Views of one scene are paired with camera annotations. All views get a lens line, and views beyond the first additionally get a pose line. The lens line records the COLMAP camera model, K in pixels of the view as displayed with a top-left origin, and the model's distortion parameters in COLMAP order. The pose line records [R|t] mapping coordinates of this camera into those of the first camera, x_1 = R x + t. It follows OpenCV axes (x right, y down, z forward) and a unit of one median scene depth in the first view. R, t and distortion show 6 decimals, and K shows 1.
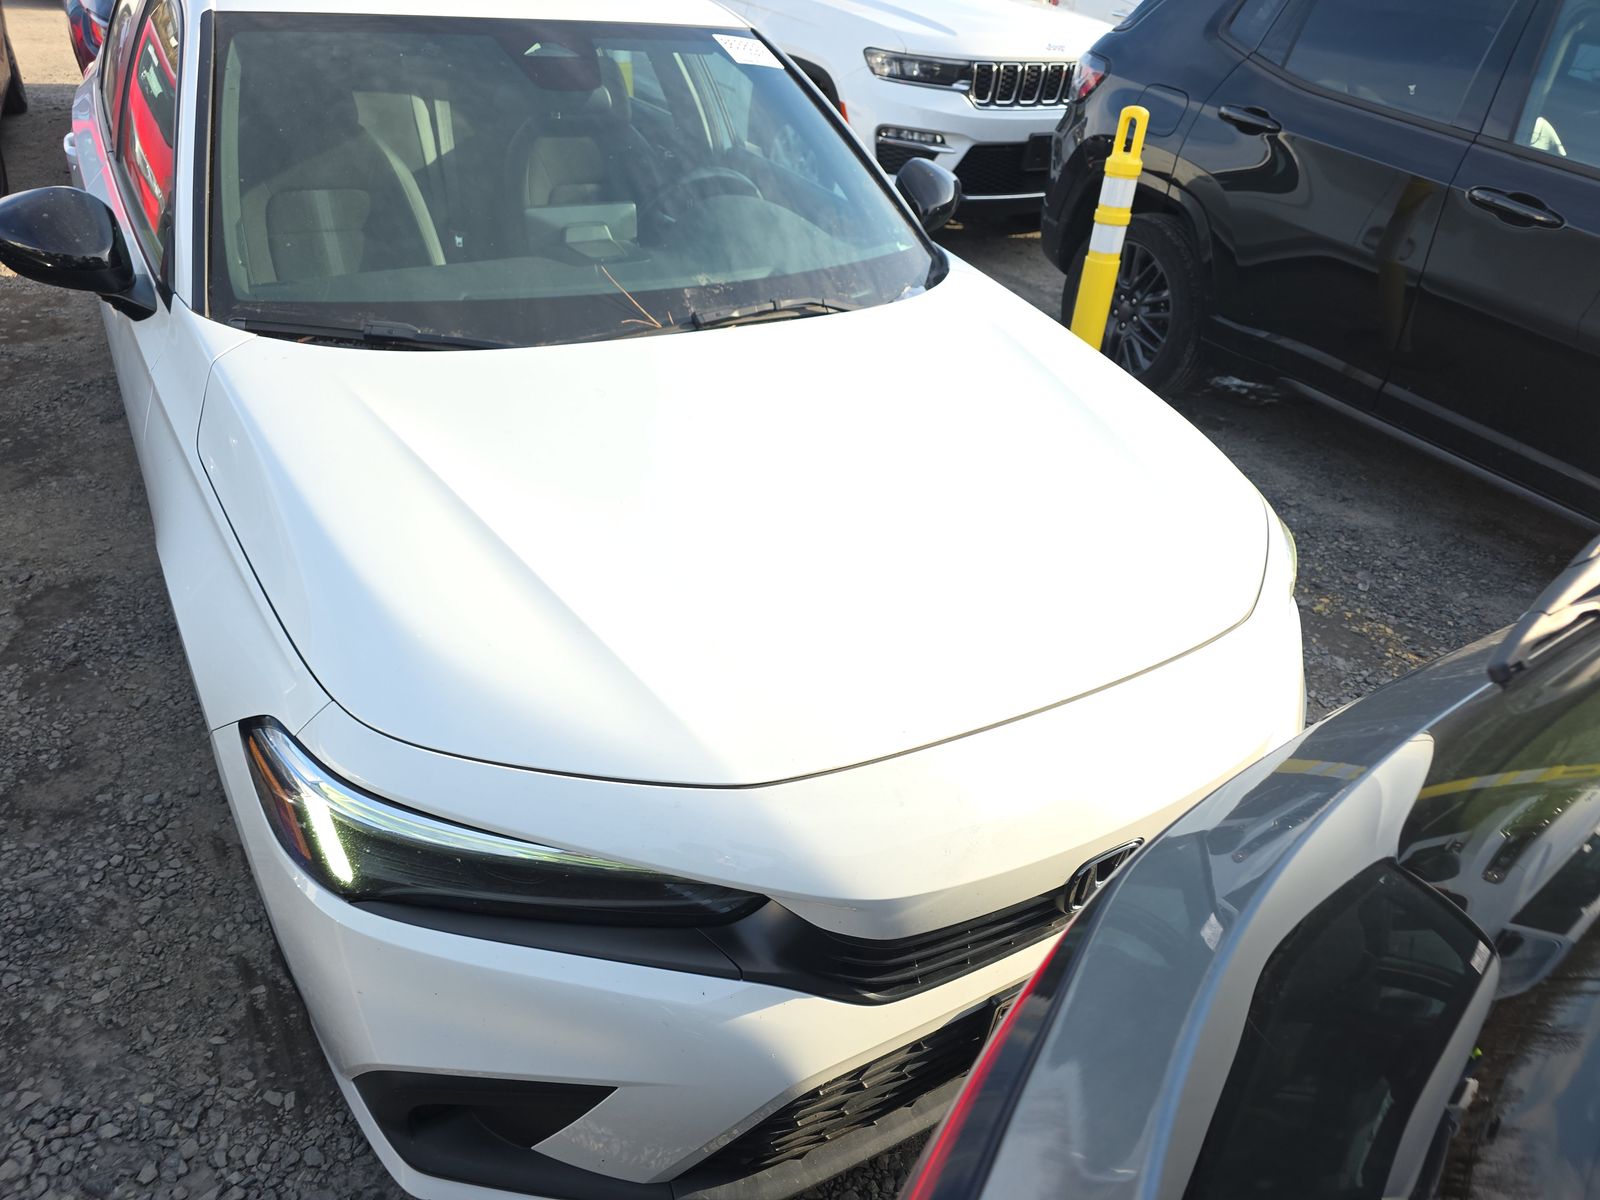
lens RADIAL K [[1086.5, 0, 800.5], [0, 1086.5, 601.1], [0, 0, 1]] dist [0.009508, -0.010054]
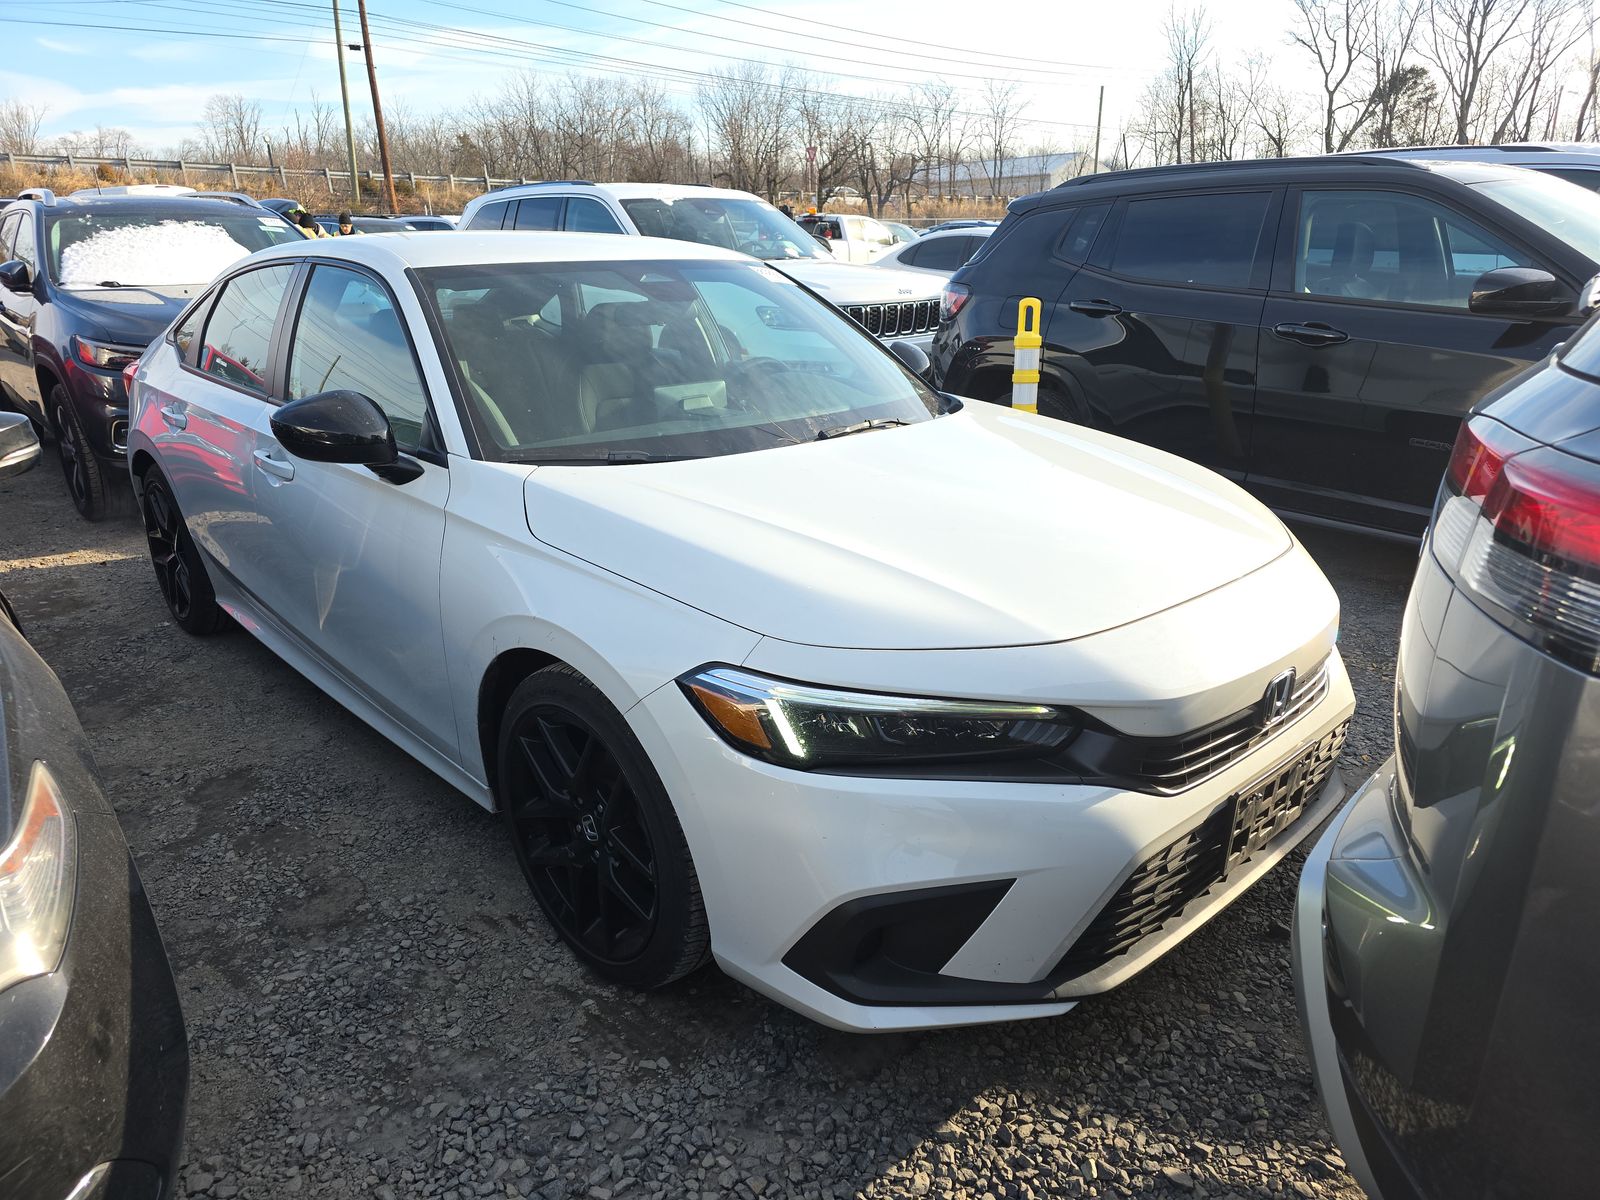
lens RADIAL K [[1086.5, 0, 798.1], [0, 1086.5, 598.8], [0, 0, 1]] dist [0.009508, -0.010054]
pose [[0.973140, -0.141900, 0.181280, -0.384799], [0.182327, 0.955821, -0.230573, 0.227868], [-0.140553, 0.257432, 0.956020, -0.214329]]
